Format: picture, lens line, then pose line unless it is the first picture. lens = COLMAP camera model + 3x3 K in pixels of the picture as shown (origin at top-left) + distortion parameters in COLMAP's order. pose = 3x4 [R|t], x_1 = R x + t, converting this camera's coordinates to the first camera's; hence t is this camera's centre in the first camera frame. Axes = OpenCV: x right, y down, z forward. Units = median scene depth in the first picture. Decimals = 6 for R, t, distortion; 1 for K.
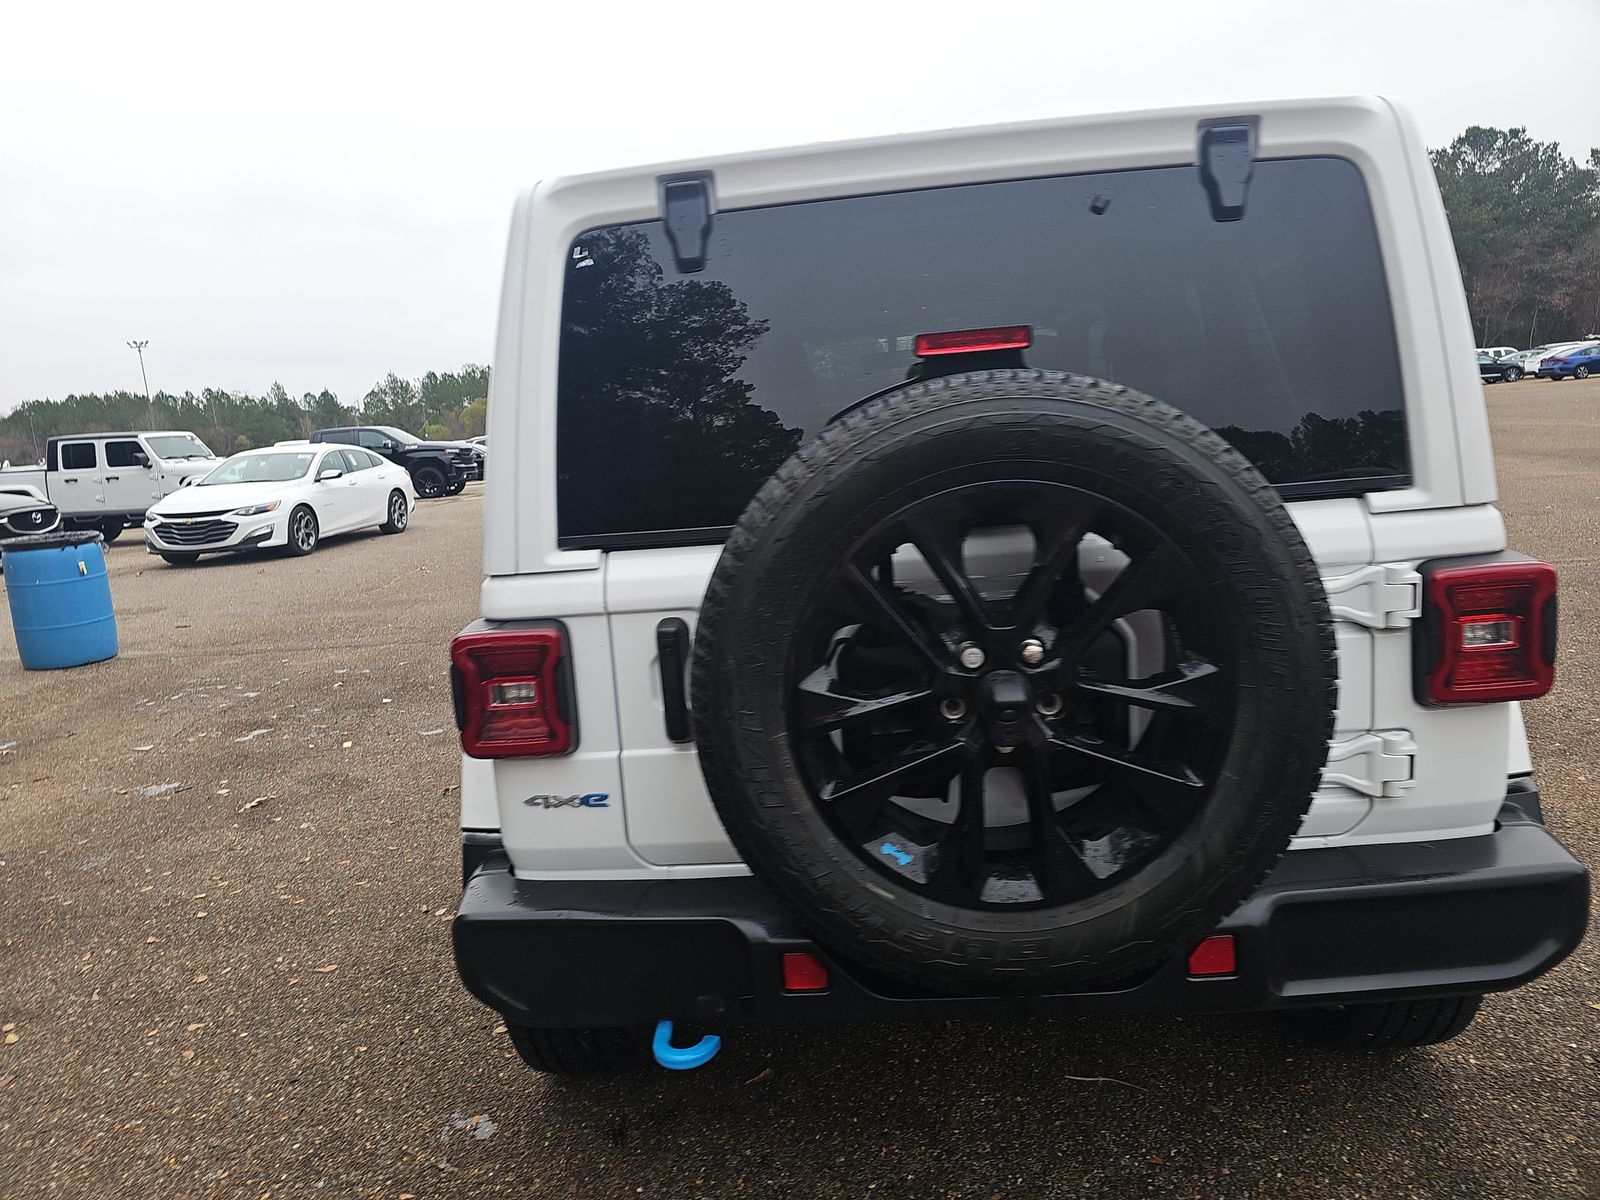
lens RADIAL K [[1070.9, 0, 790.2], [0, 1070.9, 606.9], [0, 0, 1]] dist [0.044362, -0.049964]
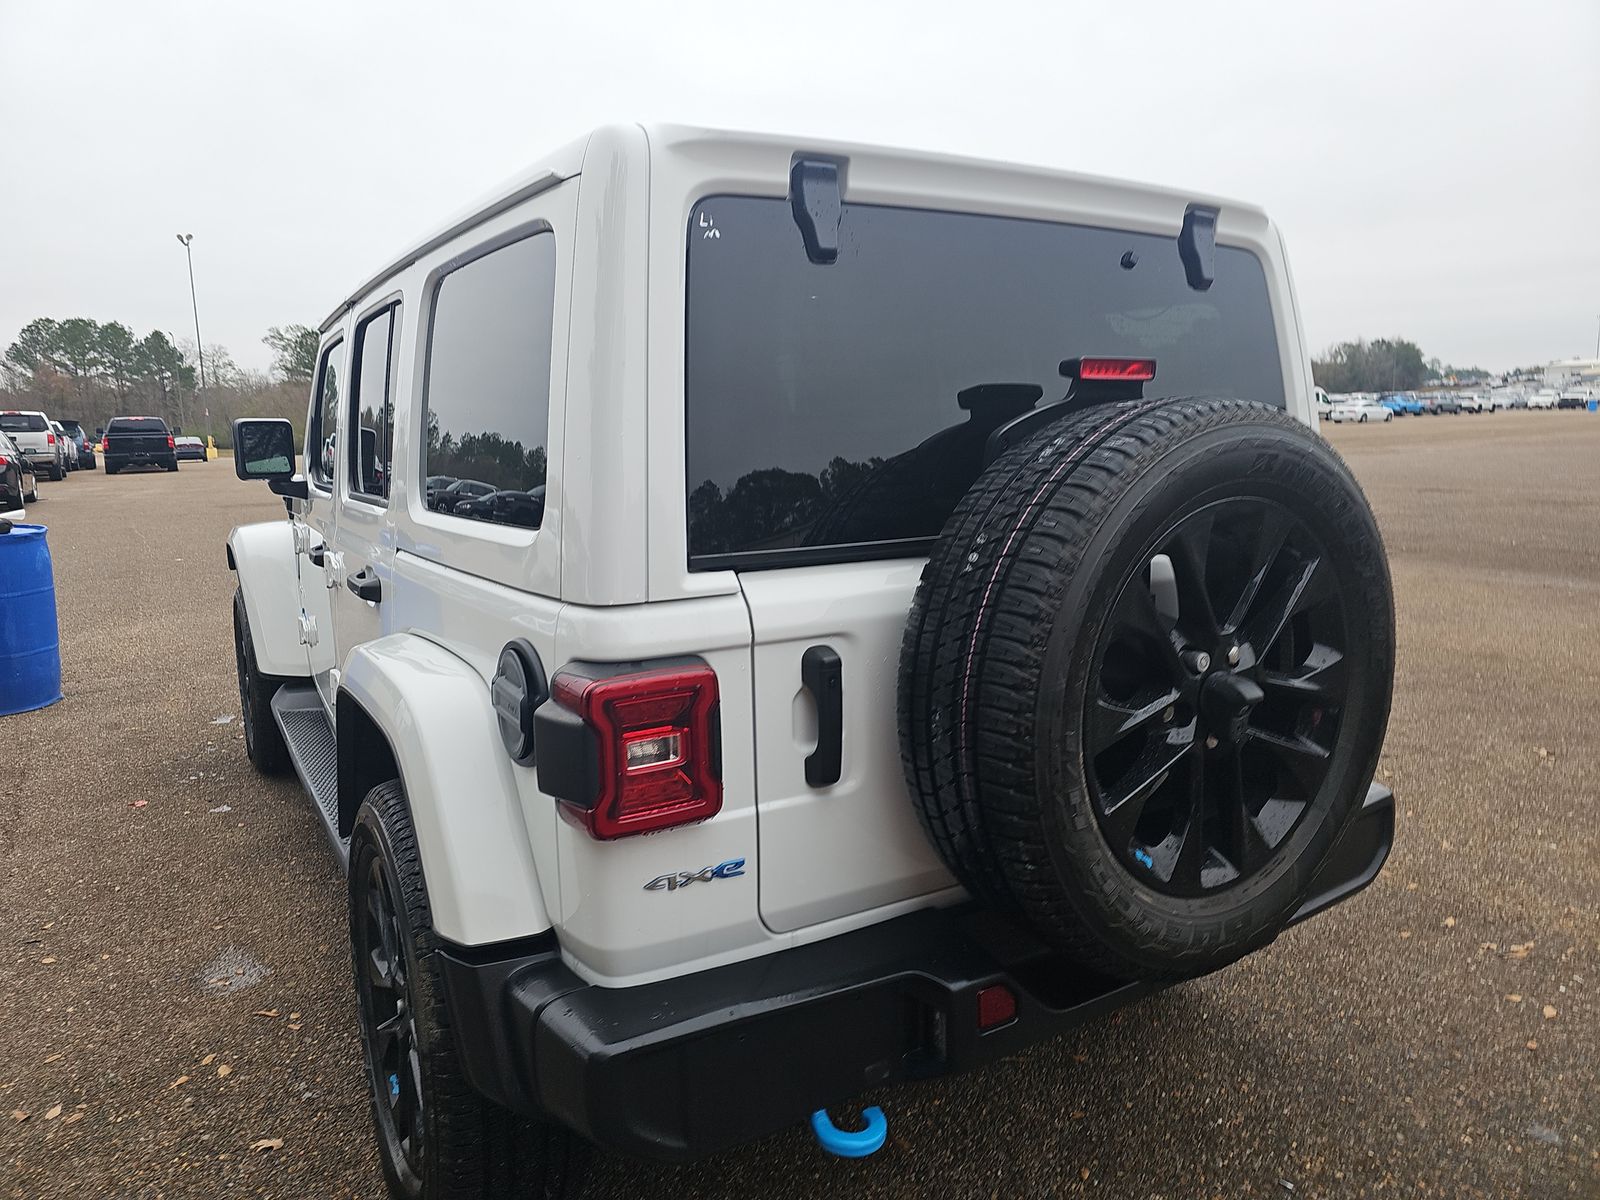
lens RADIAL K [[1070.9, 0, 810.4], [0, 1070.9, 605.6], [0, 0, 1]] dist [0.044362, -0.049964]
pose [[0.814831, -0.031244, 0.578856, -0.619420], [0.051353, 0.998511, -0.018392, -0.007107], [-0.577419, 0.044712, 0.815223, 0.275068]]
